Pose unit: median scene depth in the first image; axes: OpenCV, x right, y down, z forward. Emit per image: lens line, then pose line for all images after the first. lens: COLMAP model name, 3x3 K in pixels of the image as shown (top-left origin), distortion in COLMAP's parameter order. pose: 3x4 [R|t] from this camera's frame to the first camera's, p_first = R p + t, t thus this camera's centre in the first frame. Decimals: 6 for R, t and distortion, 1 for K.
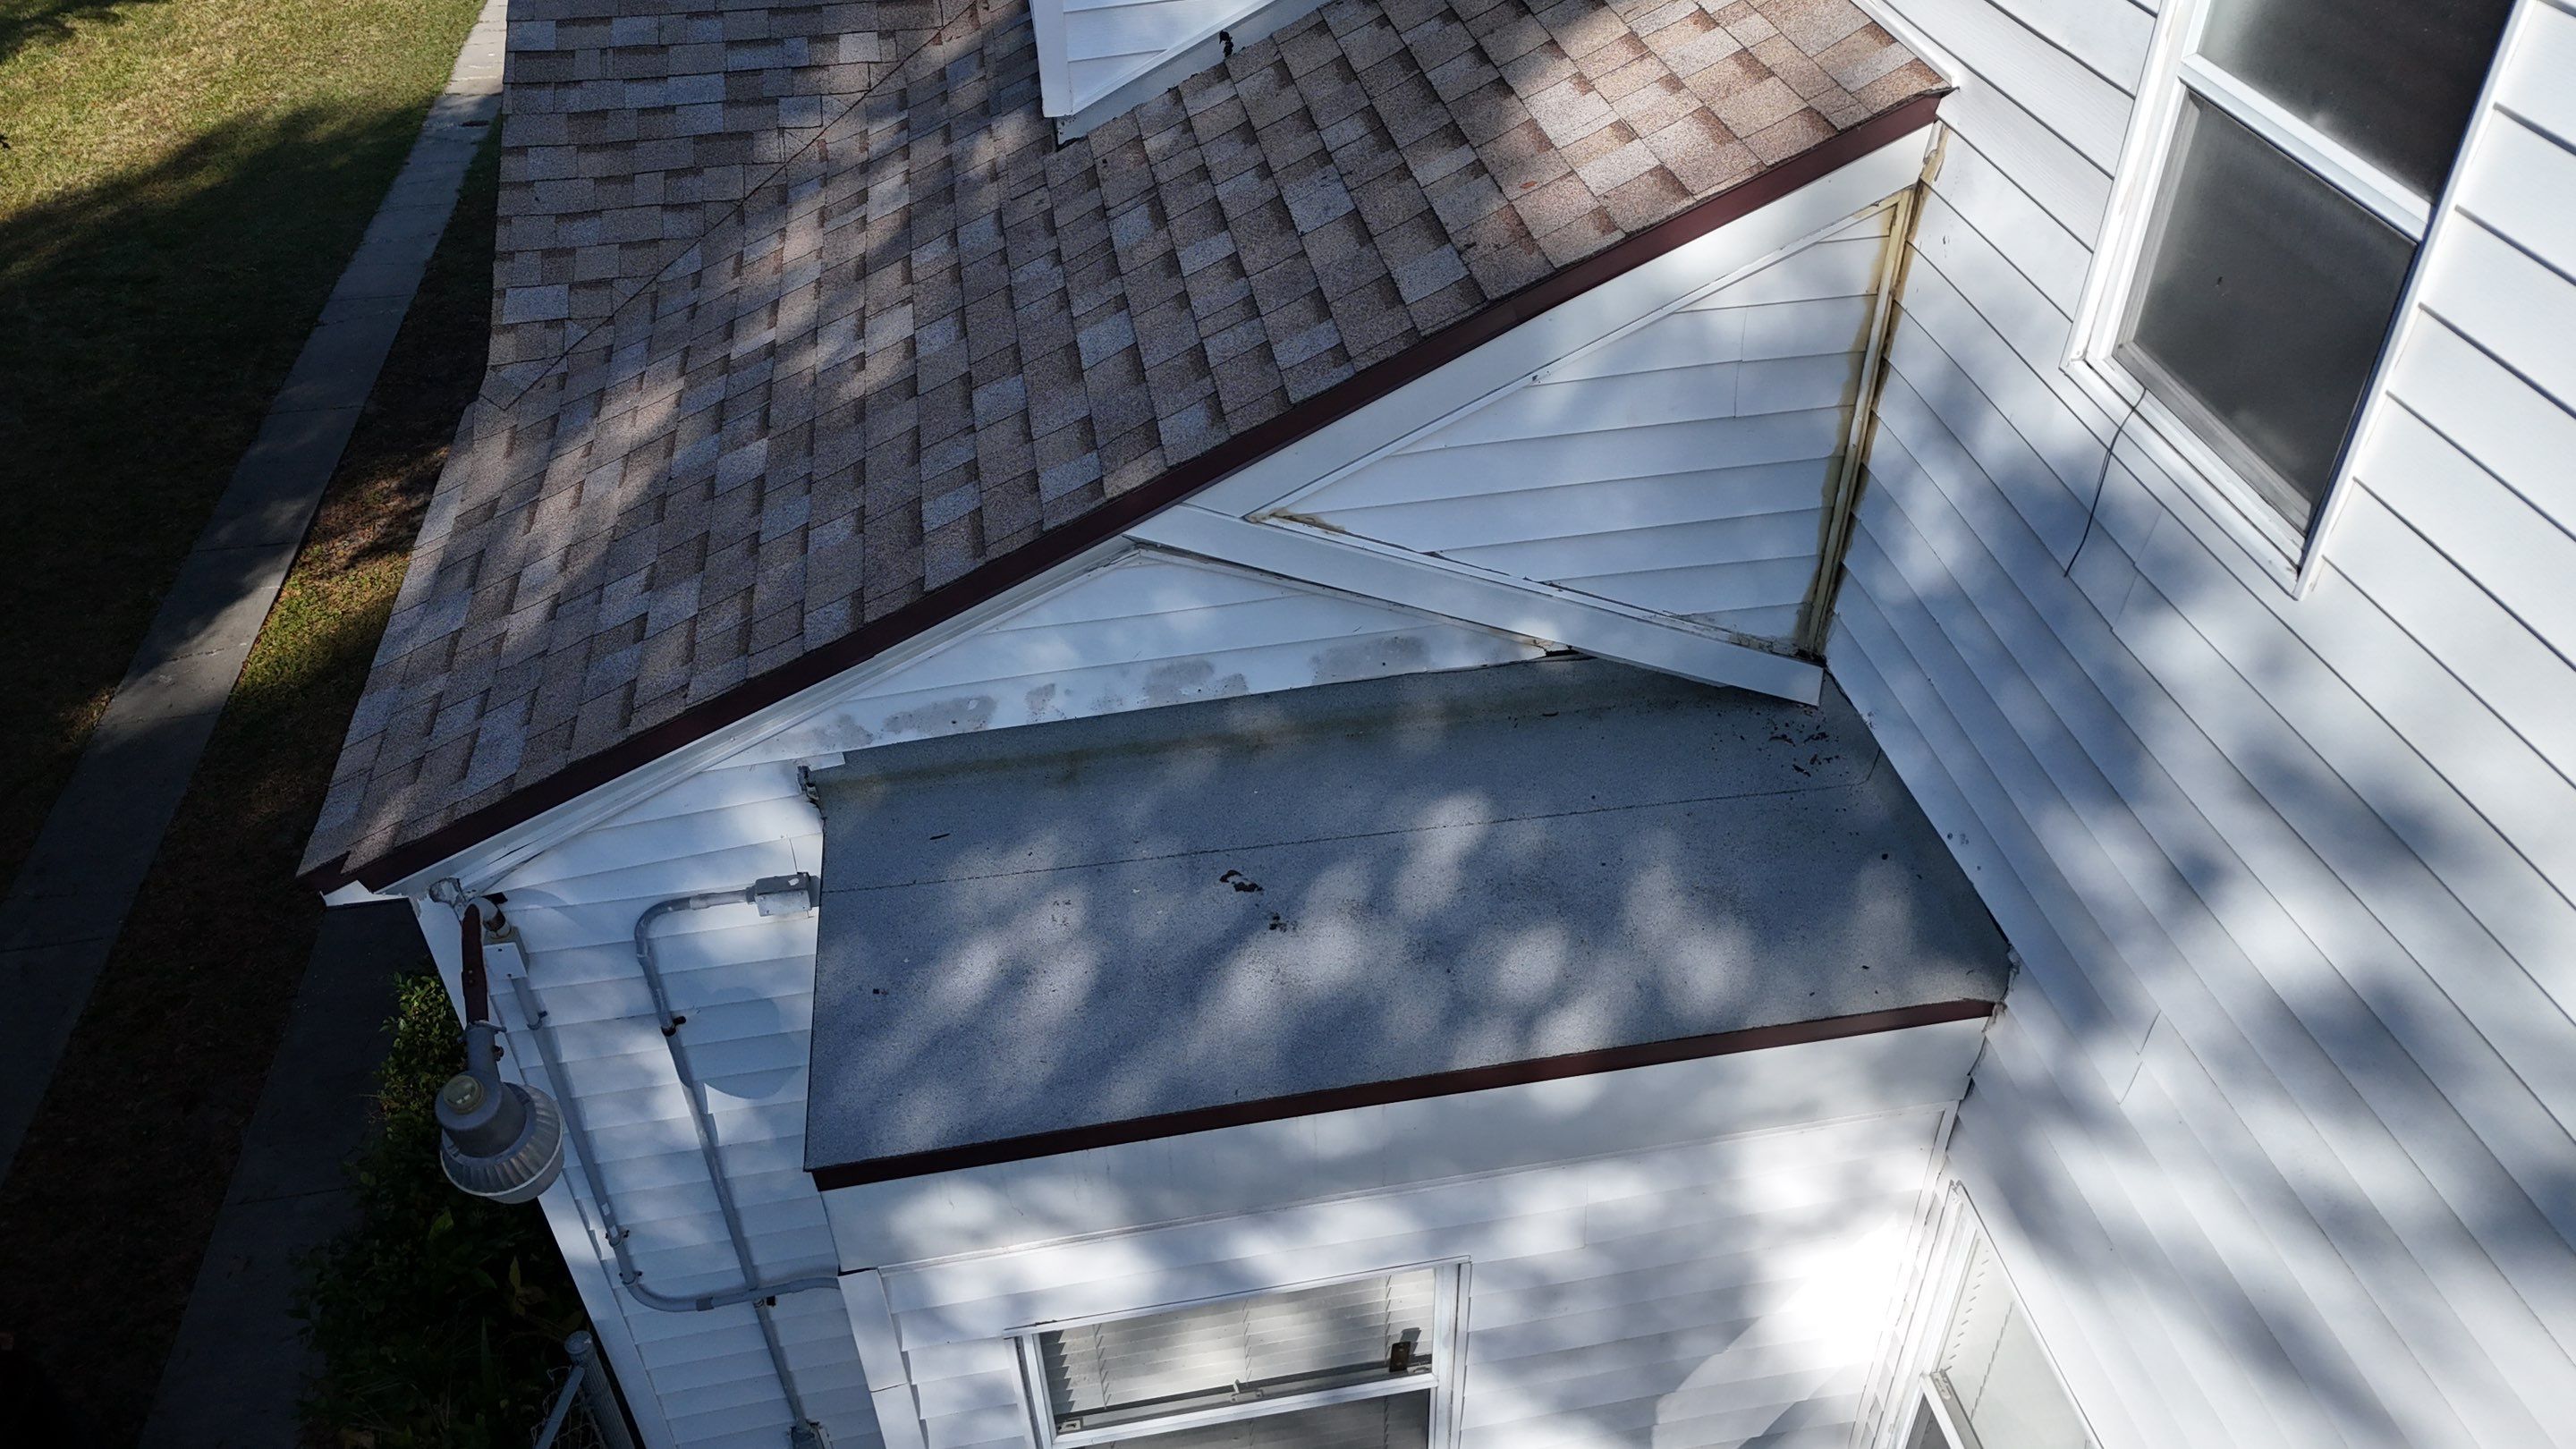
lens RADIAL K [[1901.6, 0, 1299.9], [0, 1901.6, 730.0], [0, 0, 1]] dist [0.065504, -0.068087]
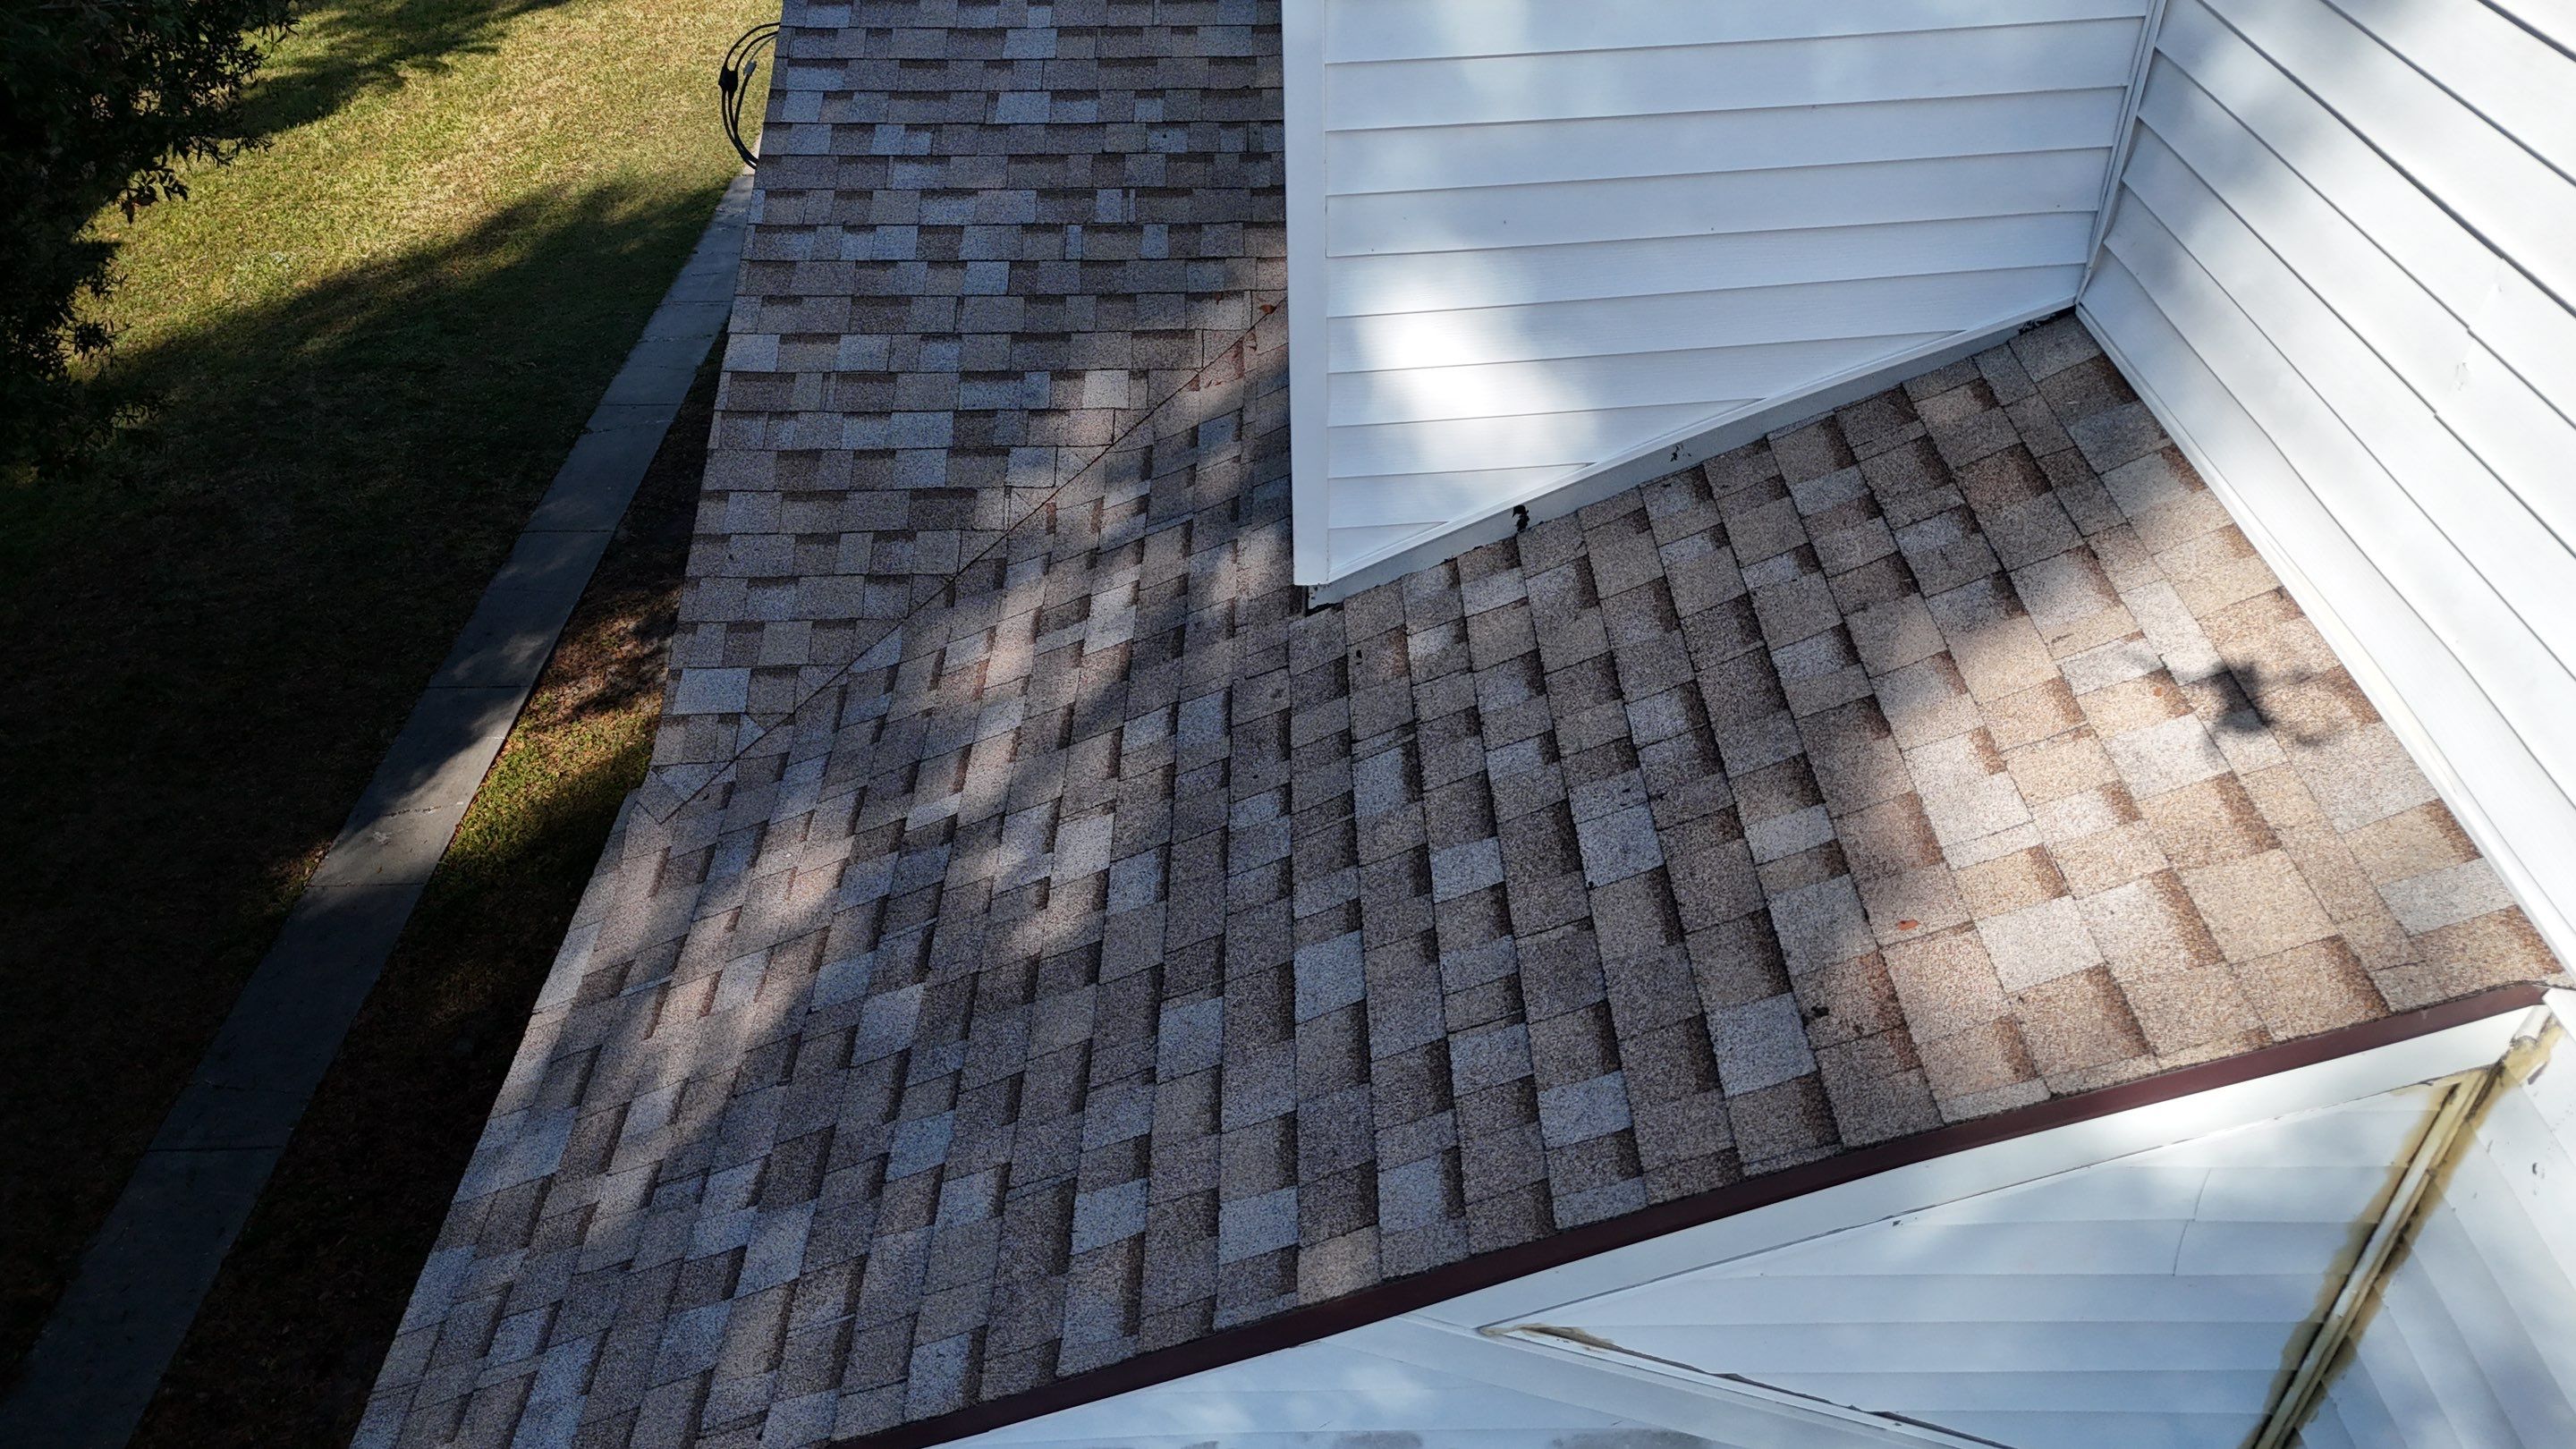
lens RADIAL K [[1901.6, 0, 1299.9], [0, 1901.6, 730.0], [0, 0, 1]] dist [0.065504, -0.068087]
pose [[0.987188, 0.099028, -0.125116, -0.021451], [-0.099114, 0.995061, 0.005550, -0.268857], [0.125048, 0.006922, 0.992127, 0.182904]]
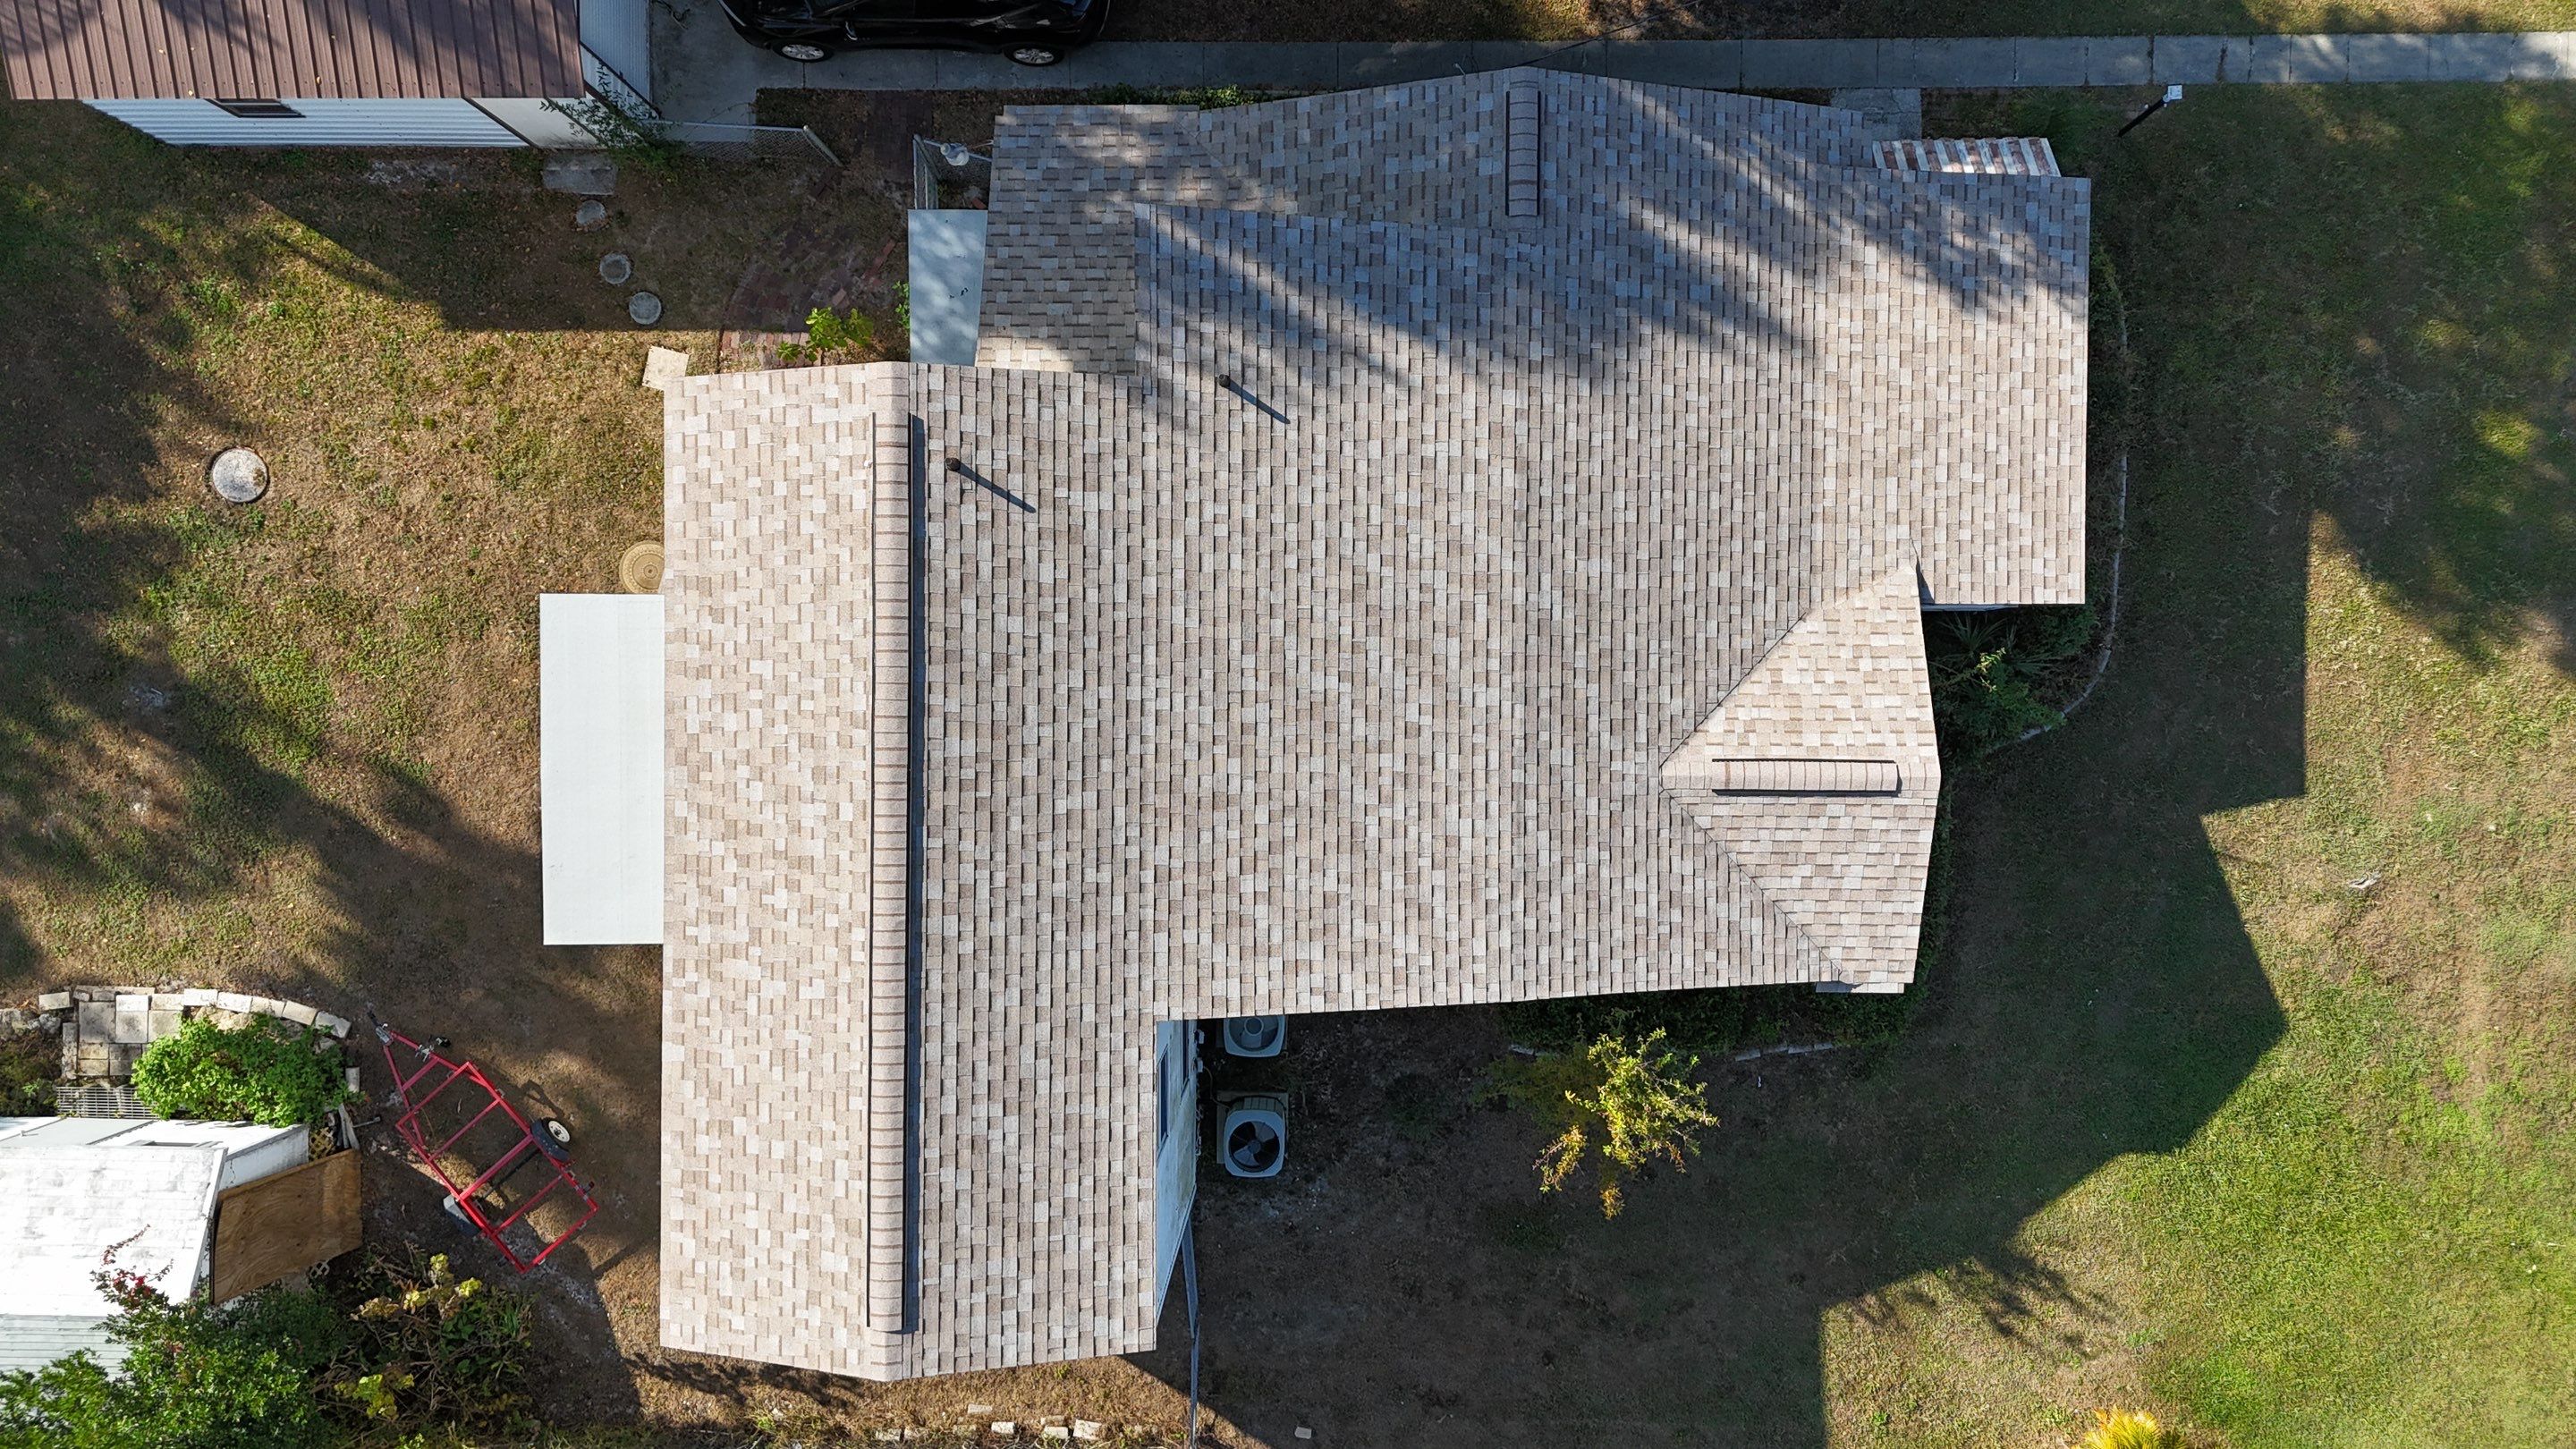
lens RADIAL K [[1901.6, 0, 1299.9], [0, 1901.6, 730.0], [0, 0, 1]] dist [0.065504, -0.068087]
pose [[-0.166758, 0.985148, 0.040918, 0.628248], [-0.596170, -0.133795, 0.791631, -3.790966], [0.785349, 0.107617, 0.609628, -1.044097]]
